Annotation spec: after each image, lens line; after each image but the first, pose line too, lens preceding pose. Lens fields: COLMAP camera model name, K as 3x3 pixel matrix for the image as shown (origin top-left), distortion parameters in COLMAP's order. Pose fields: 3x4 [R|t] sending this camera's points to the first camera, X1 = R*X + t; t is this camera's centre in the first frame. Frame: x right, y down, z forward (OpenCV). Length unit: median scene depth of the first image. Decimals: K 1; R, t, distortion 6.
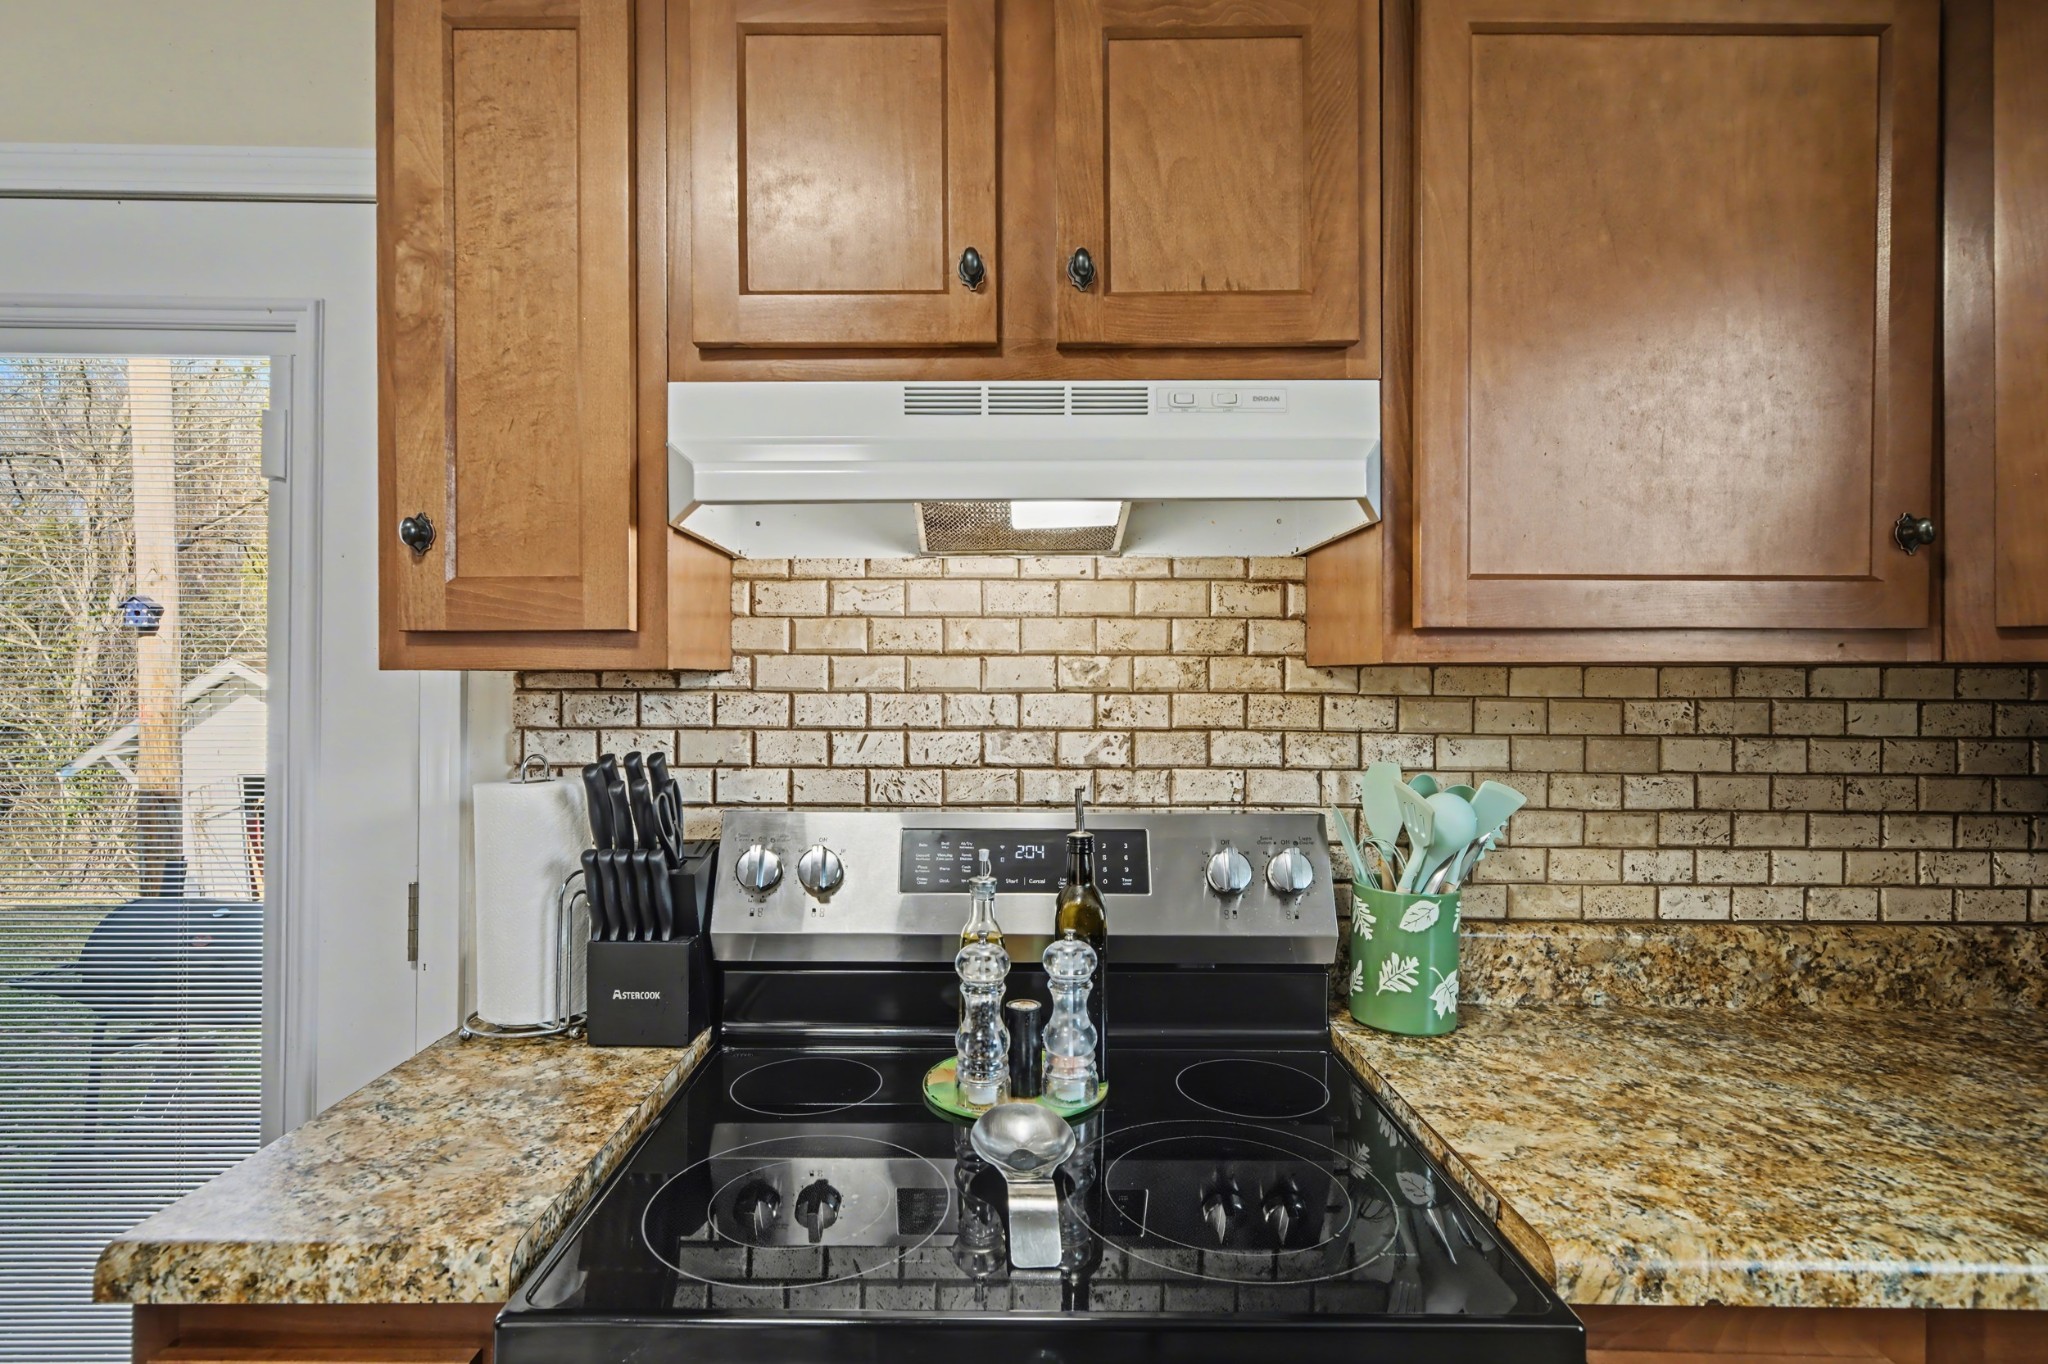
lens RADIAL K [[1030.4, 0, 1020.1], [0, 1030.4, 678.5], [0, 0, 1]] dist [-0.000177, -0.000769]
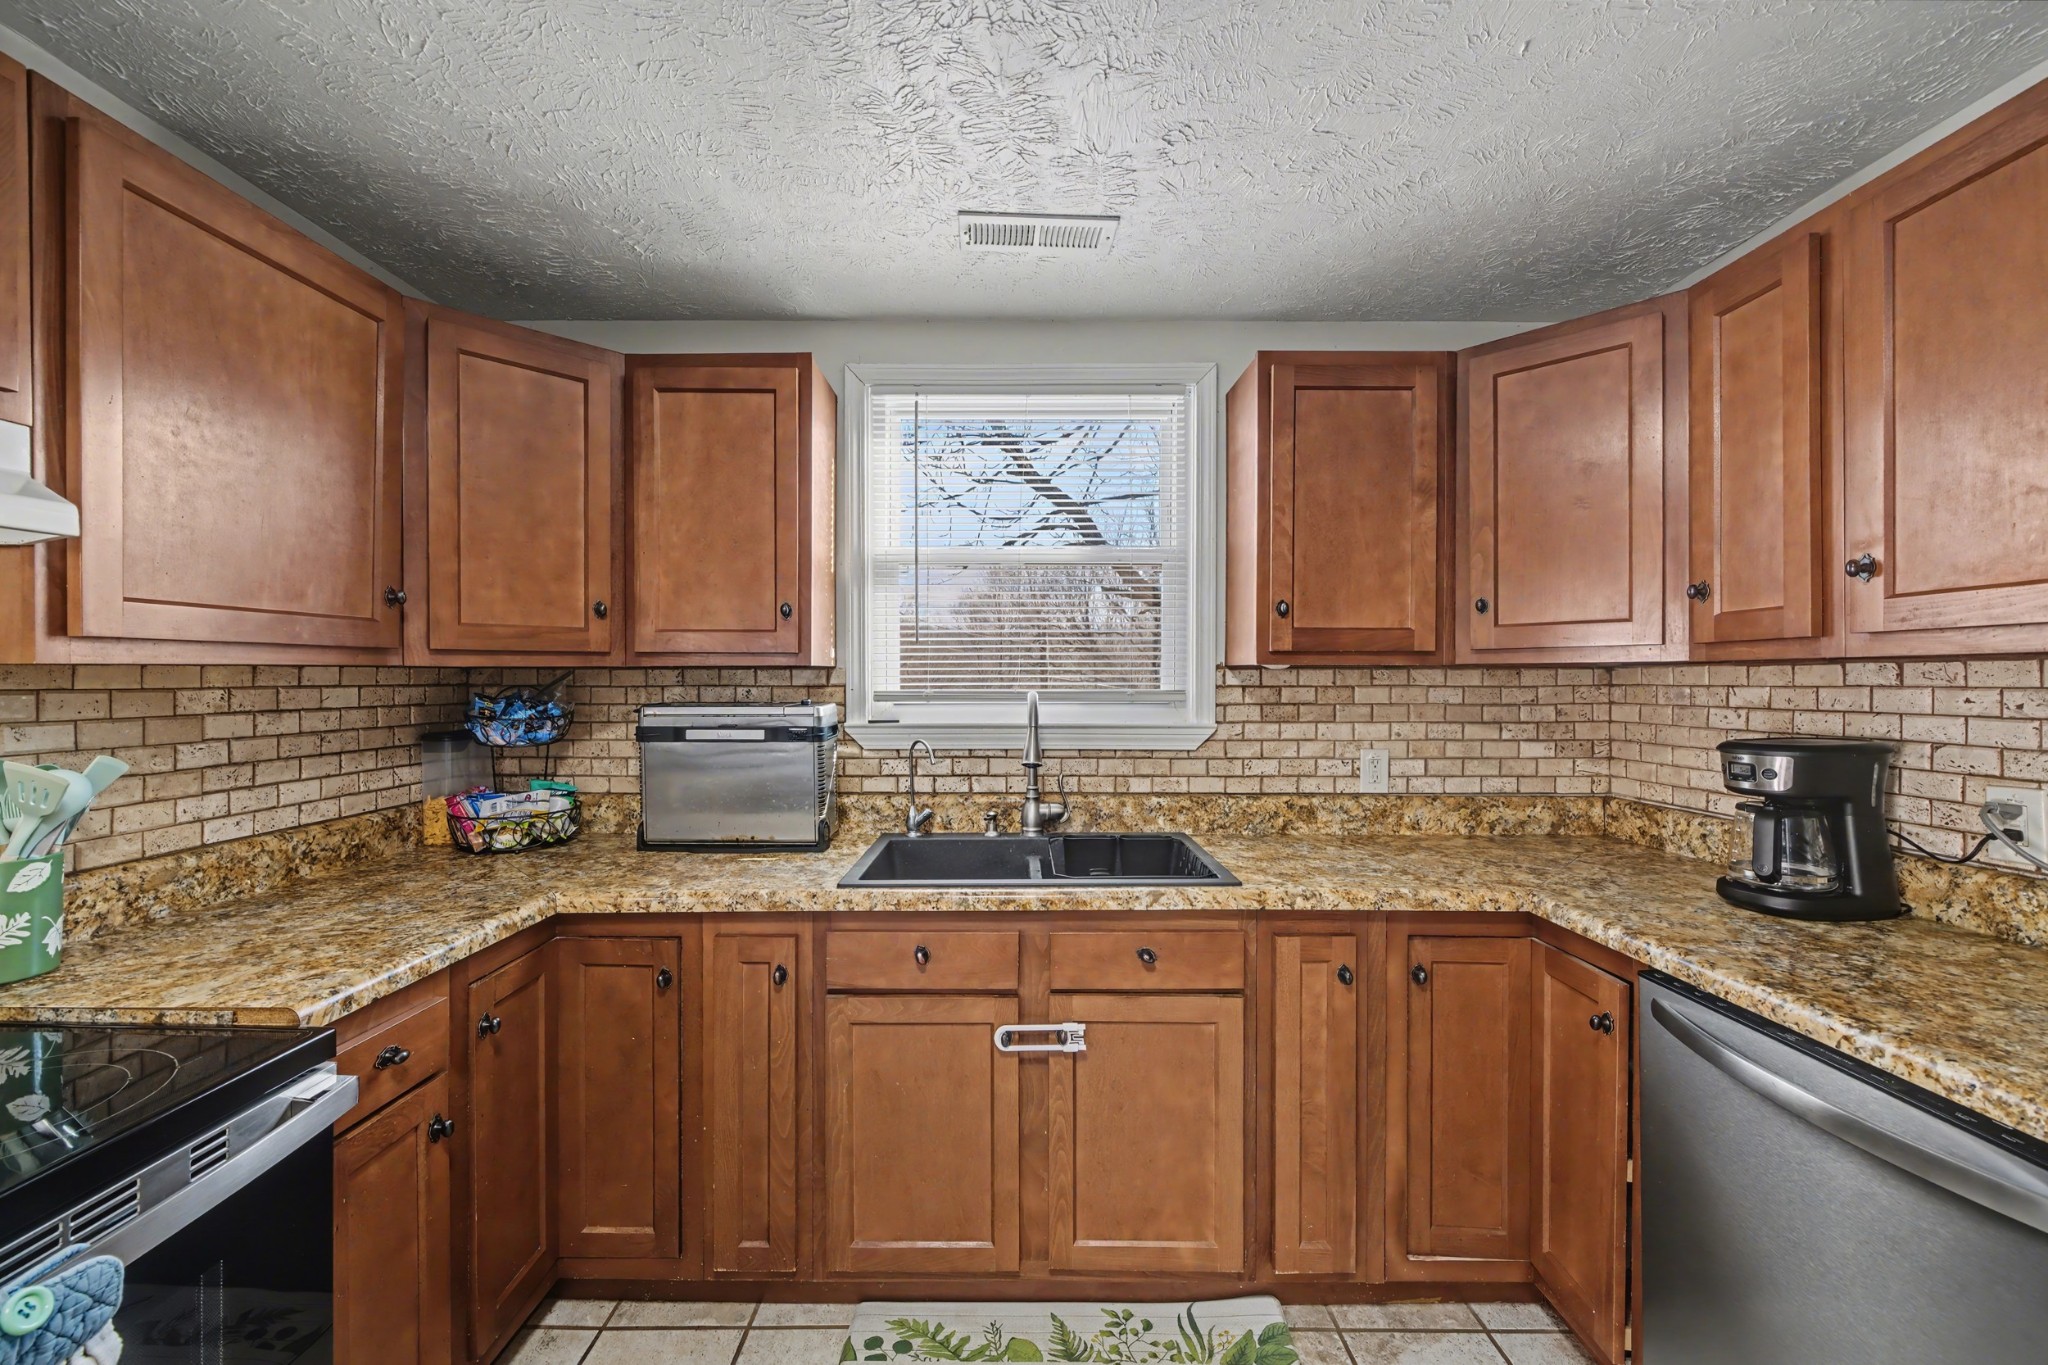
lens RADIAL K [[778.8, 0, 1024.0], [0, 778.8, 682.5], [0, 0, 1]] dist [-0.001834, -0.000139]
pose [[0.004167, -0.015040, 0.999878, -0.437374], [-0.005179, 0.999873, 0.015061, -0.010088], [-0.999978, -0.005241, 0.004089, -0.125854]]
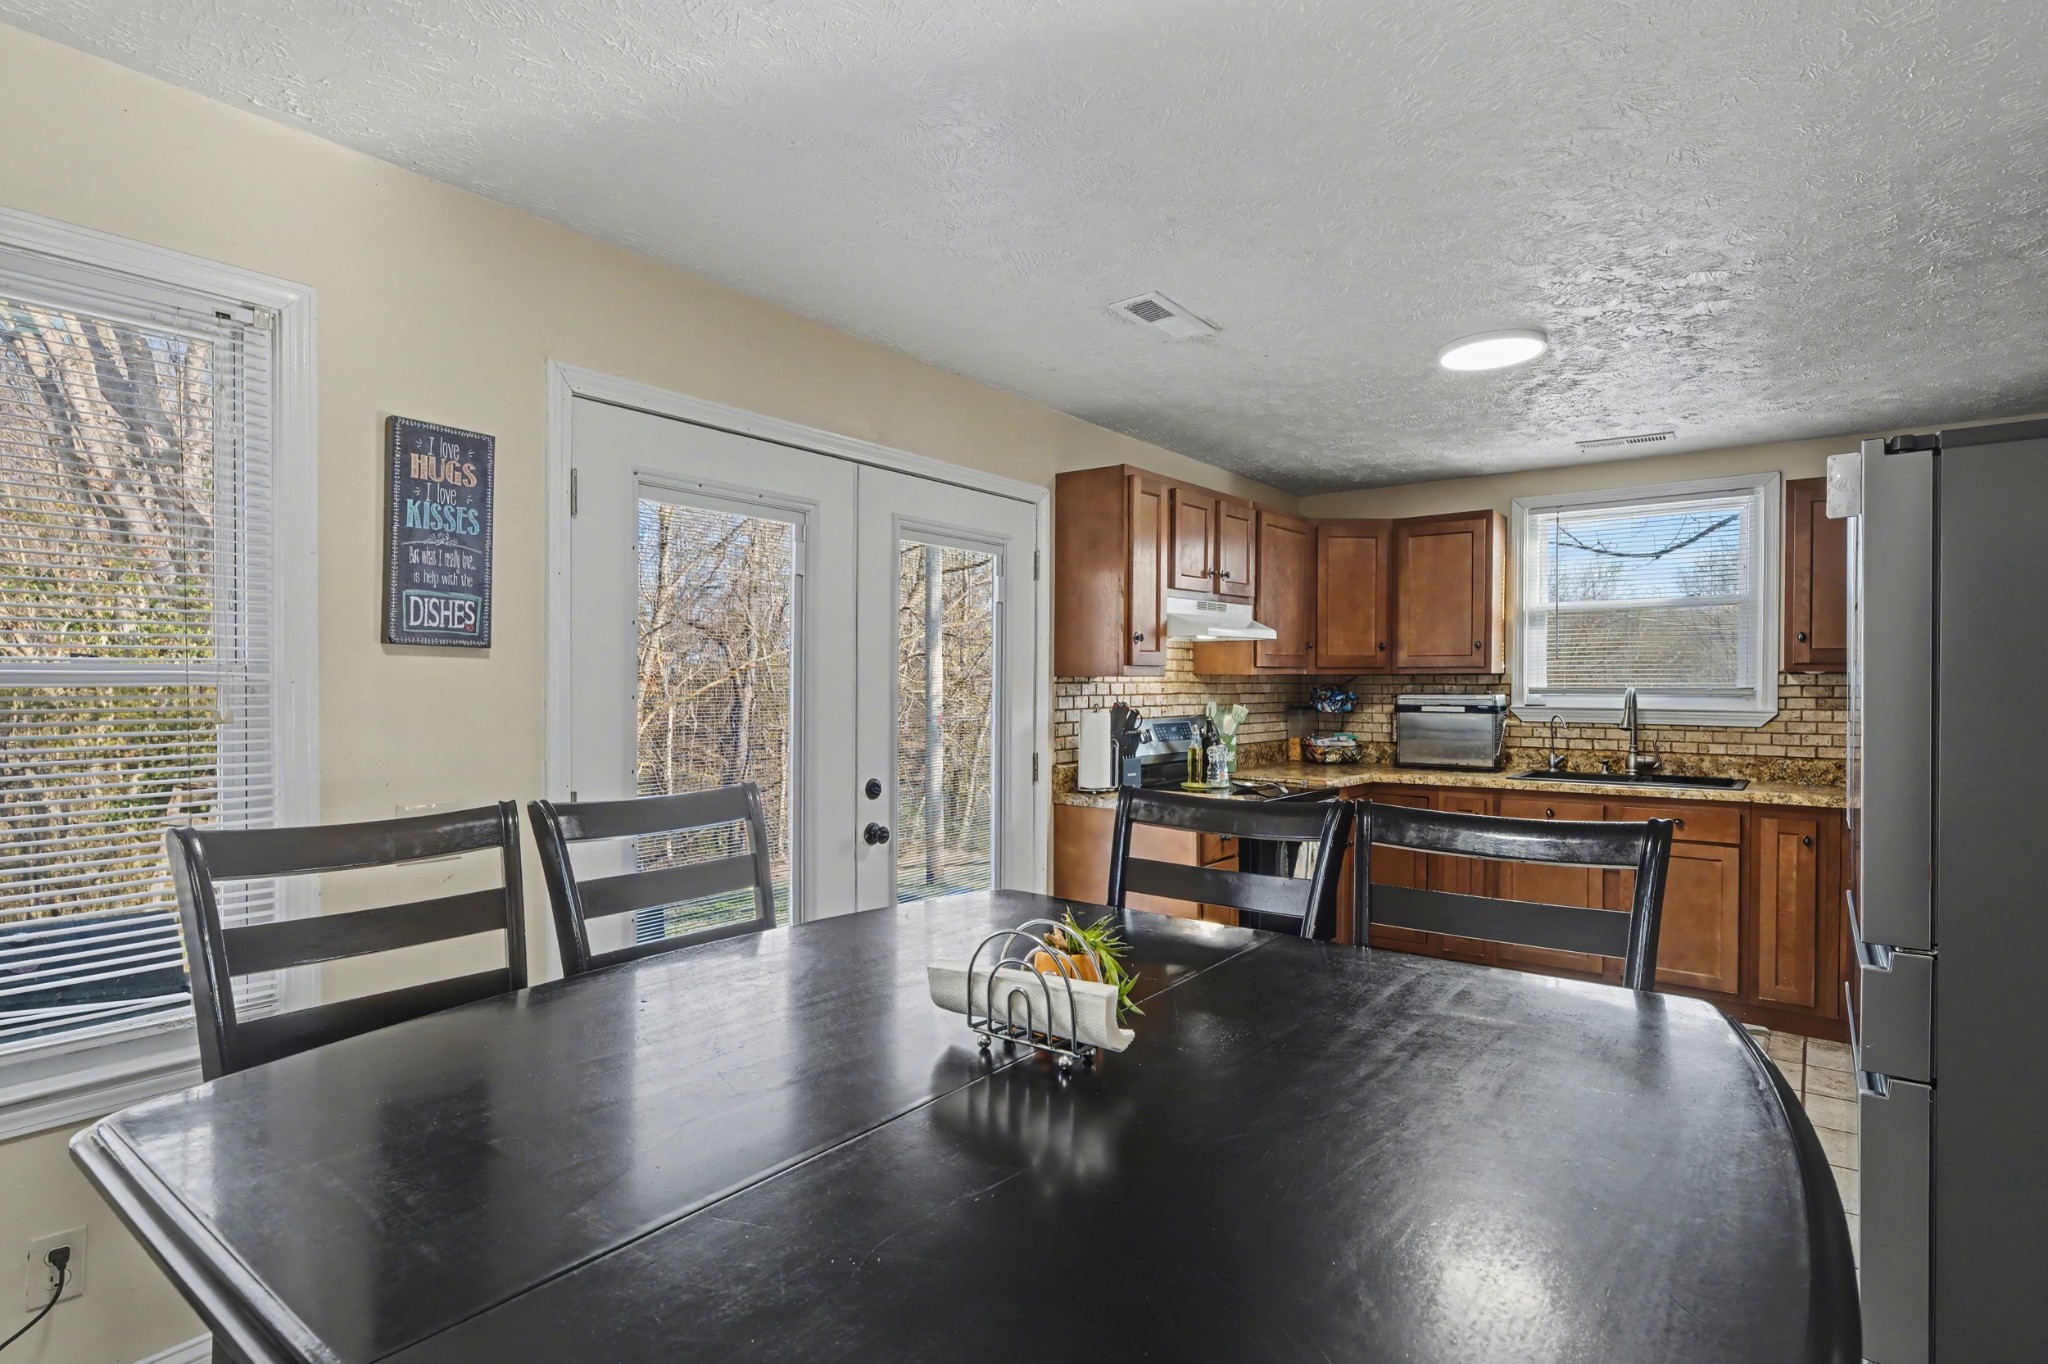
lens RADIAL K [[1022.2, 0, 1013.7], [0, 1022.2, 691.9], [0, 0, 1]] dist [0.001859, 0.000137]
pose [[0.627592, -0.014337, 0.778410, -2.710399], [-0.000989, 0.999815, 0.019213, -0.017833], [-0.778541, -0.012828, 0.627462, -0.642976]]
